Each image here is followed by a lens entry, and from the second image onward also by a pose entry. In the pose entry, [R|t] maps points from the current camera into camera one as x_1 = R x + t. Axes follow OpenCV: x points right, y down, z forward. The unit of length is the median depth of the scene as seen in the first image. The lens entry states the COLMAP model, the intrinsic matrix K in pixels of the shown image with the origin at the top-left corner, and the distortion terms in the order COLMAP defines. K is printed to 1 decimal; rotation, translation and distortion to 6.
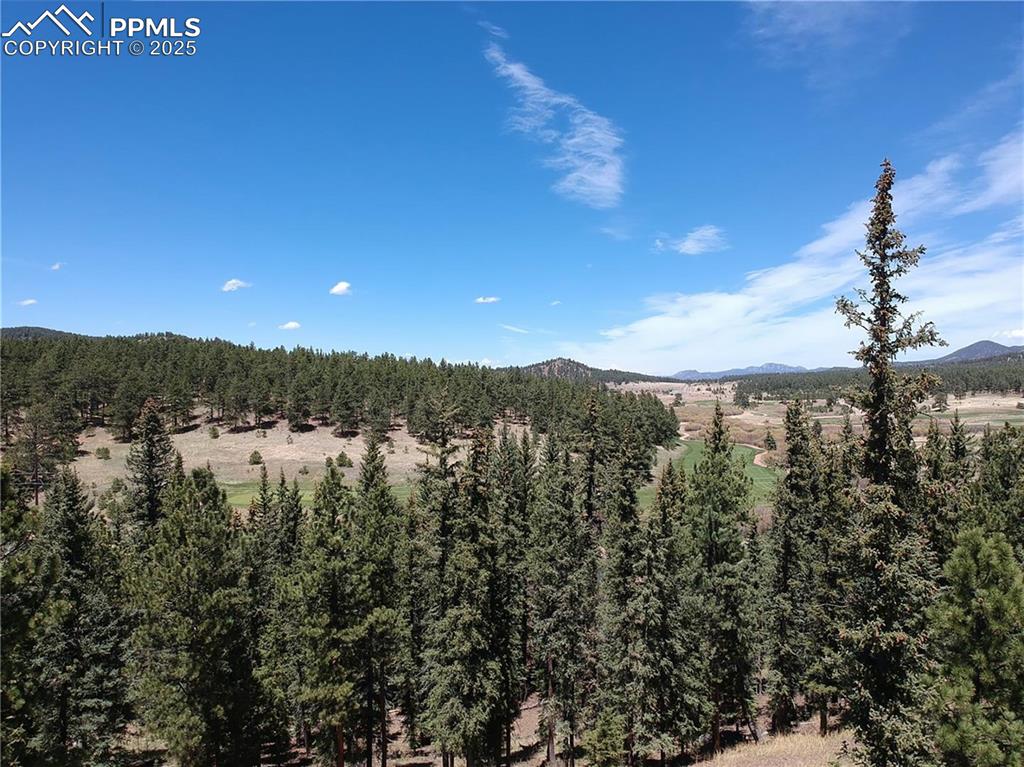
lens RADIAL K [[750.7, 0, 515.7], [0, 750.7, 378.1], [0, 0, 1]] dist [0.073699, -0.143271]
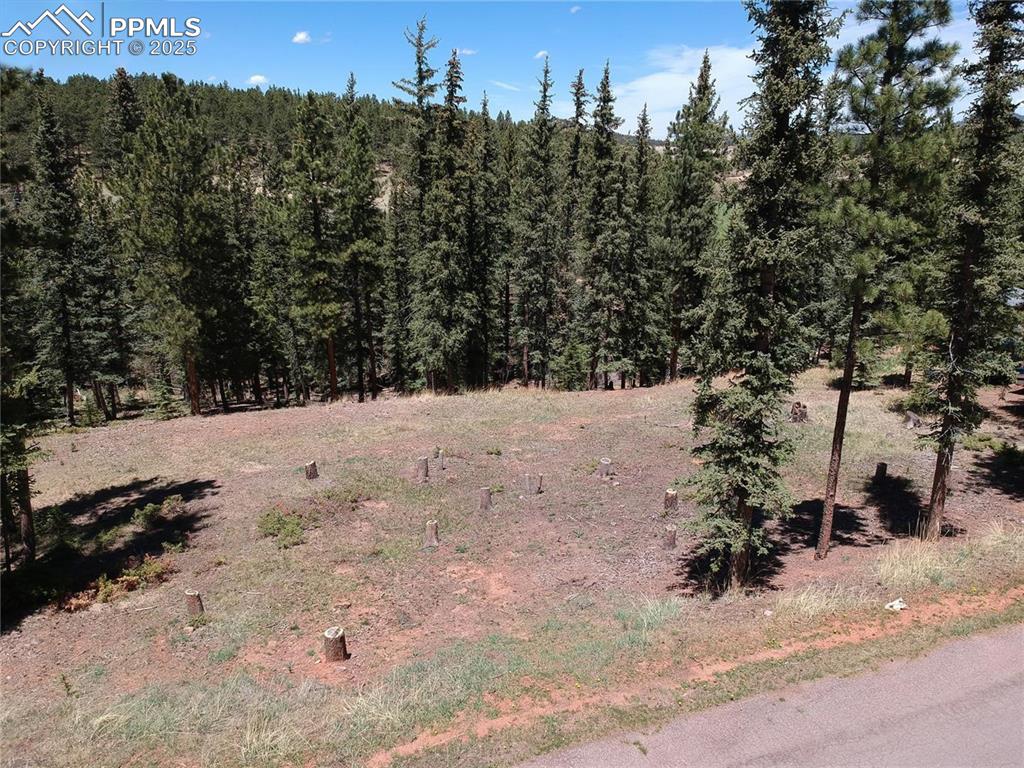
lens RADIAL K [[750.7, 0, 517.9], [0, 750.7, 378.2], [0, 0, 1]] dist [0.073699, -0.143271]
pose [[0.999854, 0.009525, 0.014204, 0.023179], [-0.013358, 0.953573, 0.300867, 0.168357], [-0.010679, -0.301013, 0.953560, -0.053644]]
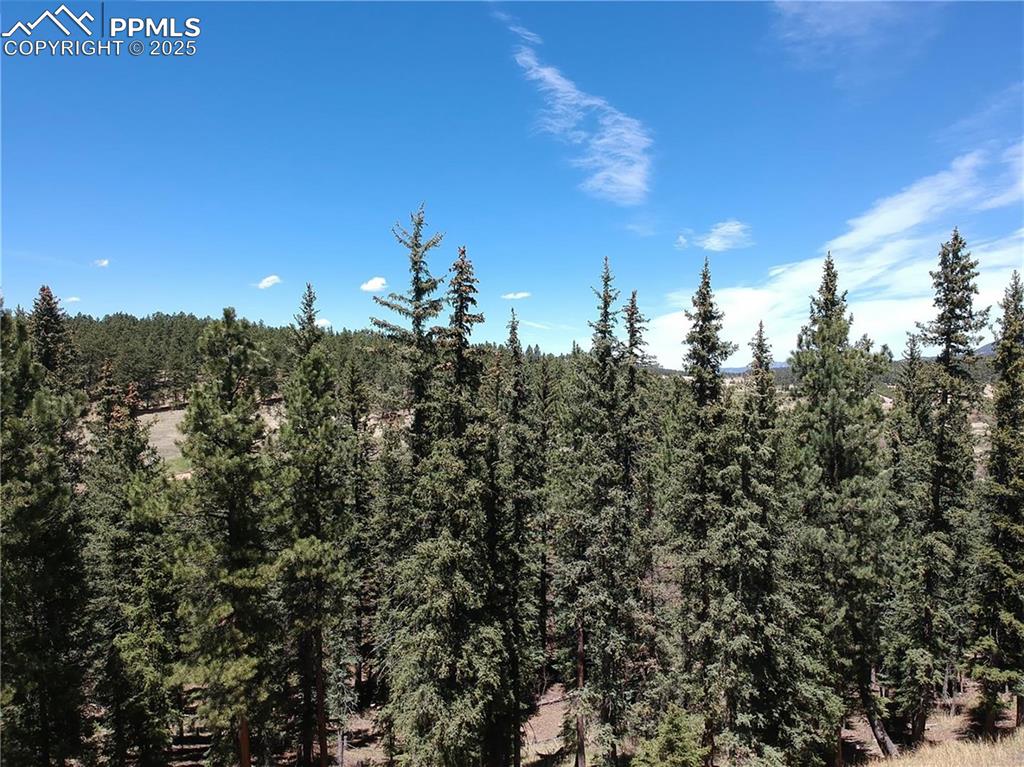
lens RADIAL K [[750.7, 0, 518.2], [0, 750.7, 379.1], [0, 0, 1]] dist [0.073699, -0.143271]
pose [[0.999705, 0.000054, -0.024300, 0.008115], [0.000079, 0.999985, 0.005456, 0.166707], [0.024300, -0.005457, 0.999690, 0.379493]]
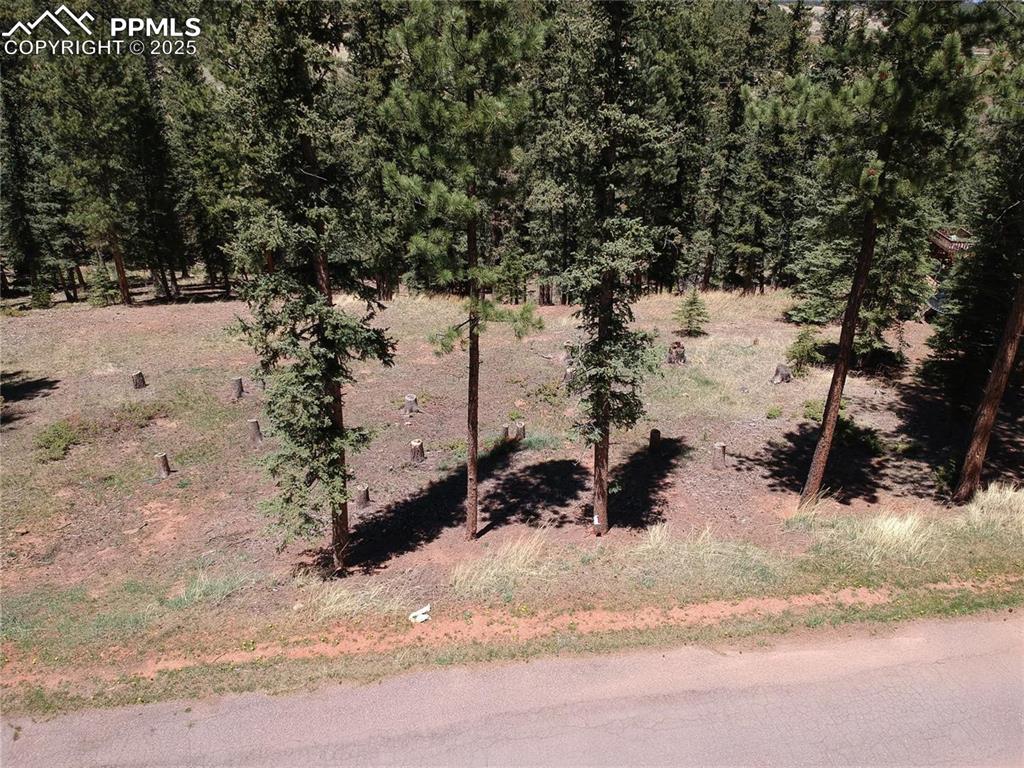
lens RADIAL K [[750.7, 0, 518.1], [0, 750.7, 378.5], [0, 0, 1]] dist [0.073699, -0.143271]
pose [[0.988299, 0.088130, -0.124494, 0.272553], [-0.022134, 0.890414, 0.454613, 0.129719], [0.150916, -0.446538, 0.881946, 0.007941]]
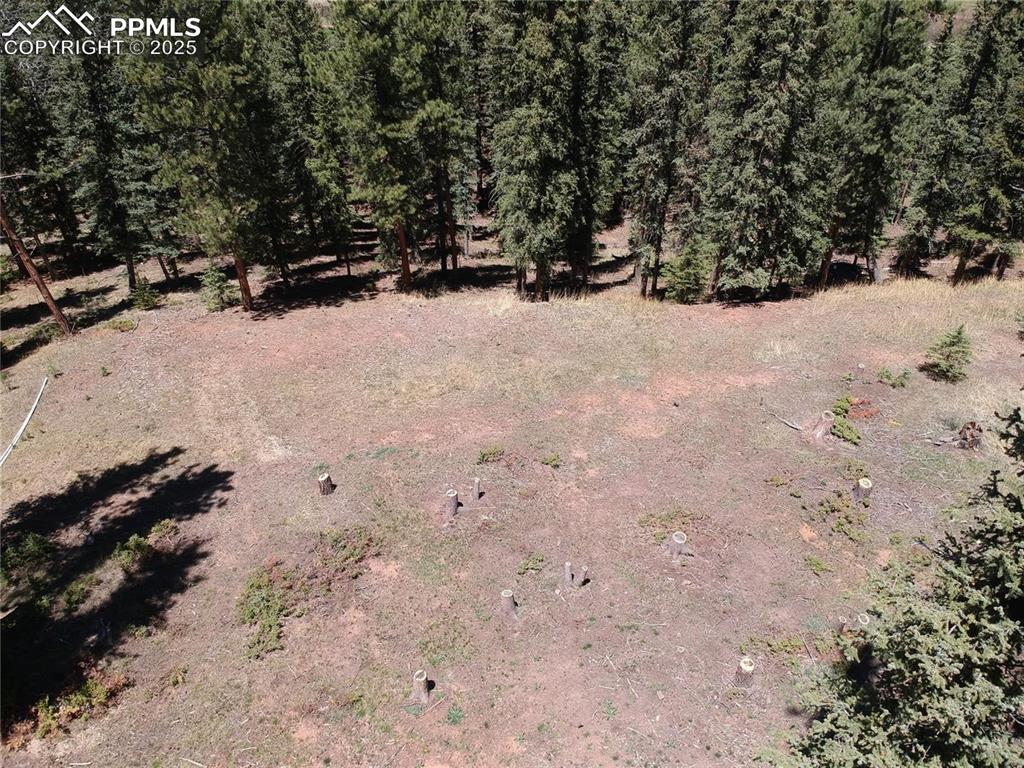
lens RADIAL K [[750.7, 0, 515.1], [0, 750.7, 374.4], [0, 0, 1]] dist [0.073699, -0.143271]
pose [[0.982239, 0.116403, -0.147164, 0.062358], [-0.005077, 0.800511, 0.599296, 0.047167], [0.187567, -0.587905, 0.786884, 0.190113]]
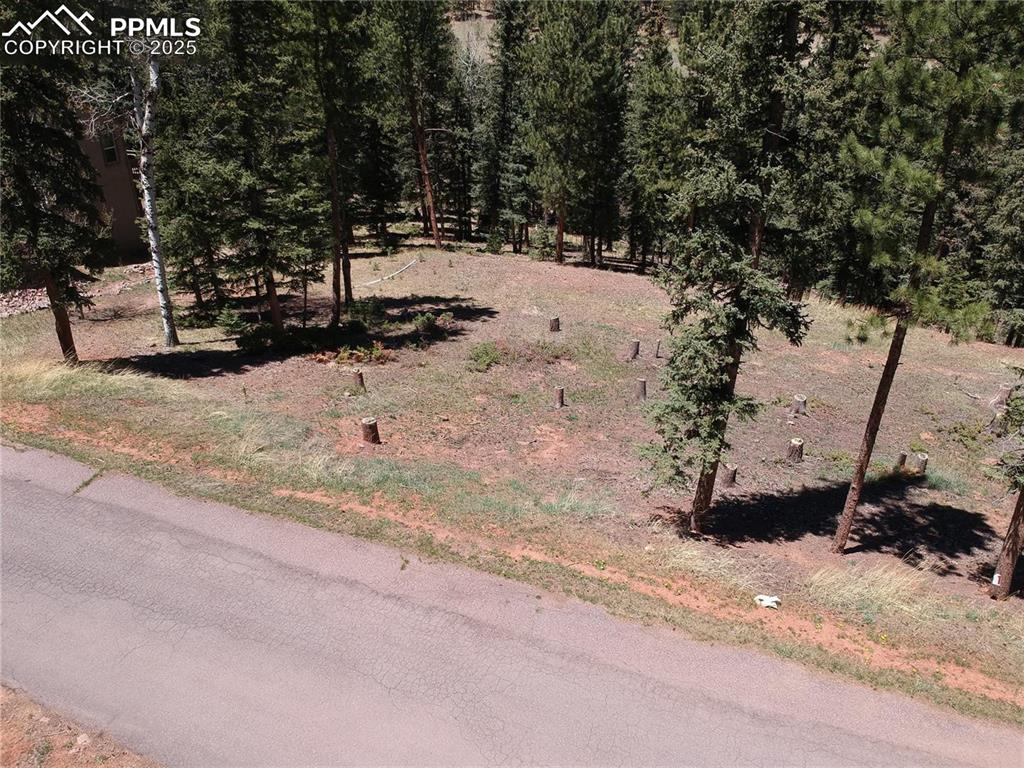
lens RADIAL K [[750.7, 0, 519.8], [0, 750.7, 374.7], [0, 0, 1]] dist [0.073699, -0.143271]
pose [[0.765108, 0.309938, -0.564402, 0.269217], [-0.020436, 0.887779, 0.459816, 0.144286], [0.643578, -0.340275, 0.685580, -0.005752]]
